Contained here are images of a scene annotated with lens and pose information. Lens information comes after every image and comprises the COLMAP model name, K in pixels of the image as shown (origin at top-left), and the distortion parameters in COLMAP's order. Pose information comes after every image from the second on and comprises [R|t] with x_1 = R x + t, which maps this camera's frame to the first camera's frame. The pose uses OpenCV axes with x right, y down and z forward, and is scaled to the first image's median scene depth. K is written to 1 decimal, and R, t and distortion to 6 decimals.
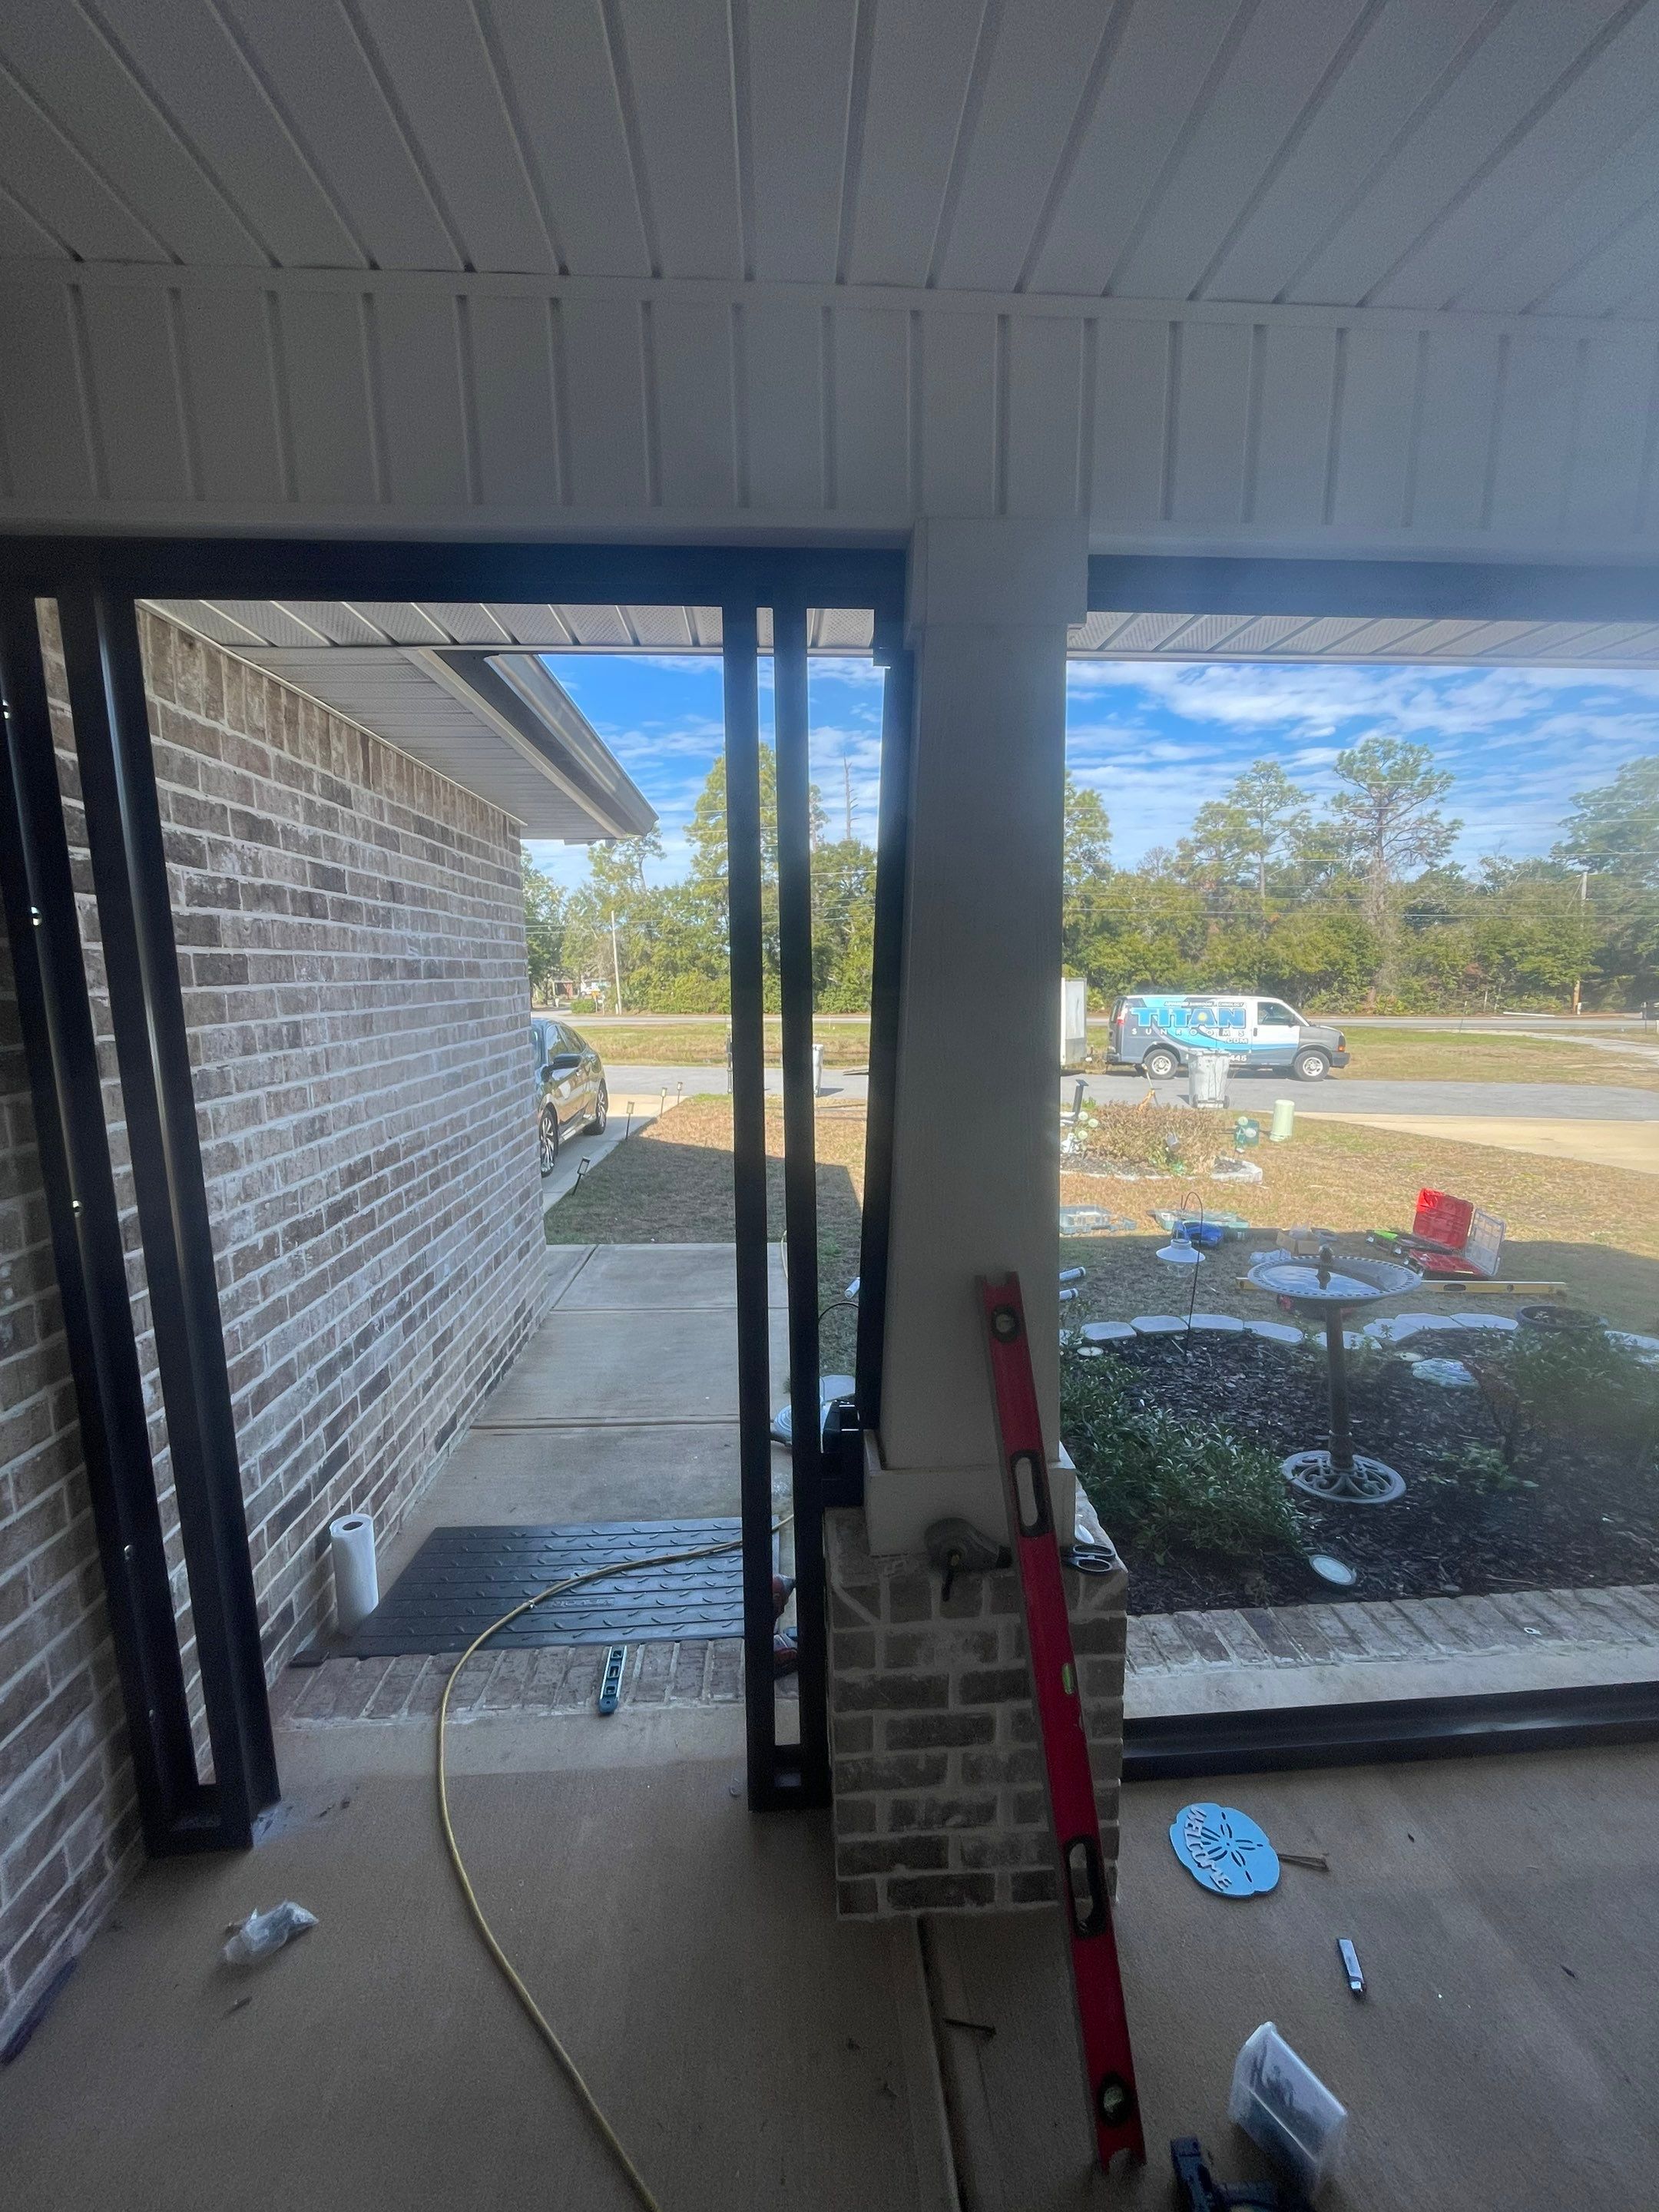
lens RADIAL K [[890.3, 0, 851.2], [0, 890.3, 1104.3], [0, 0, 1]] dist [-0.003449, 0.000604]
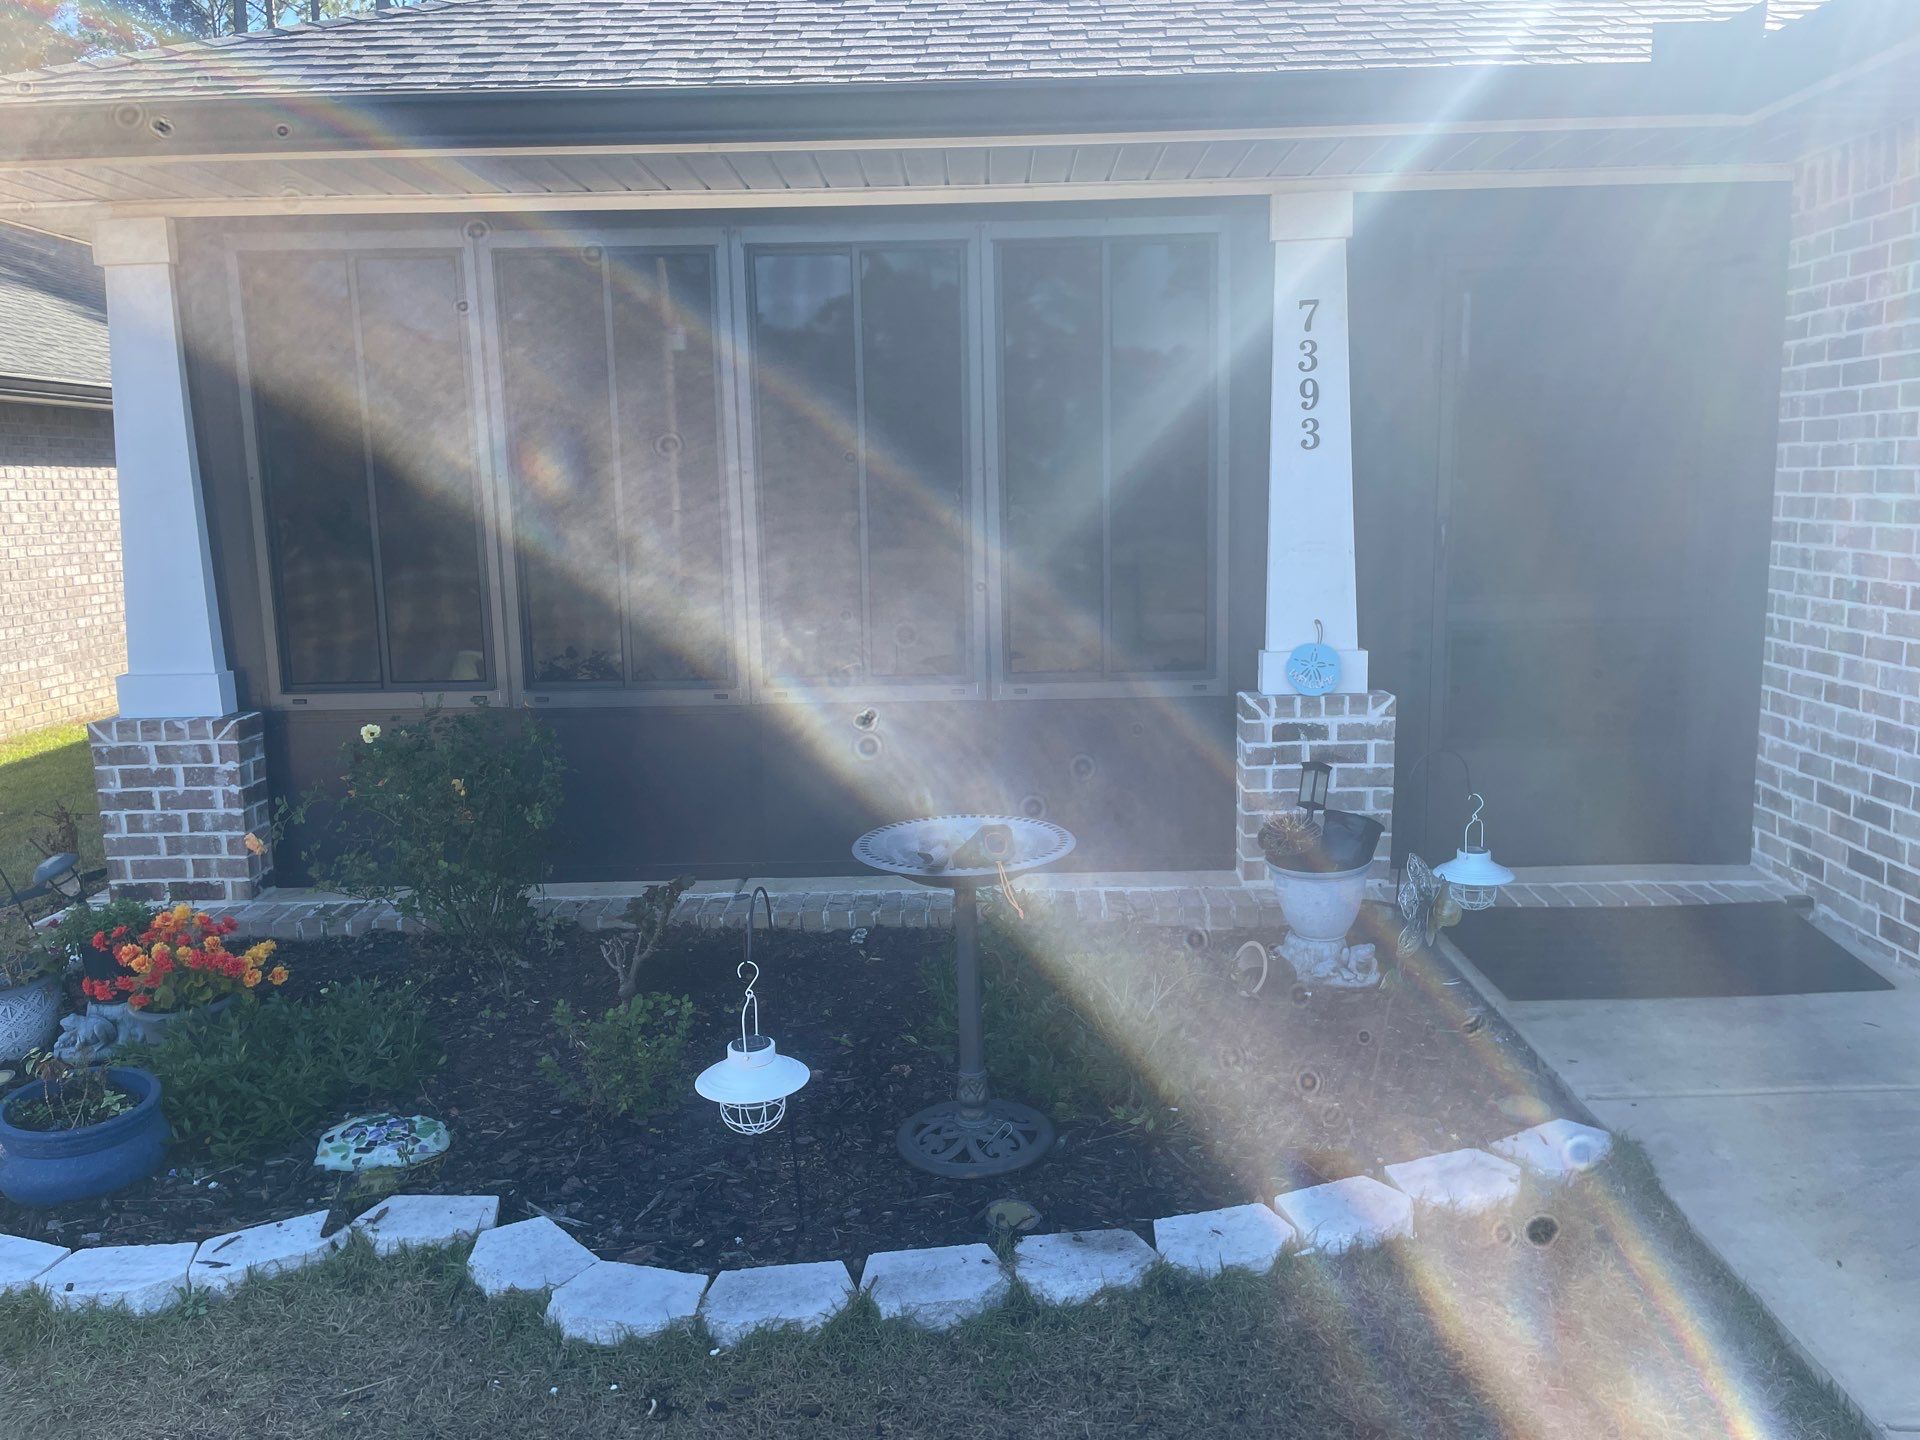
lens RADIAL K [[1438.3, 0, 977.3], [0, 1438.3, 712.8], [0, 0, 1]] dist [0.079723, -0.096500]
pose [[-0.996209, 0.014476, 0.085784, 0.330533], [0.039794, 0.952677, 0.301368, -0.273673], [-0.077361, 0.303639, -0.949641, 2.420378]]
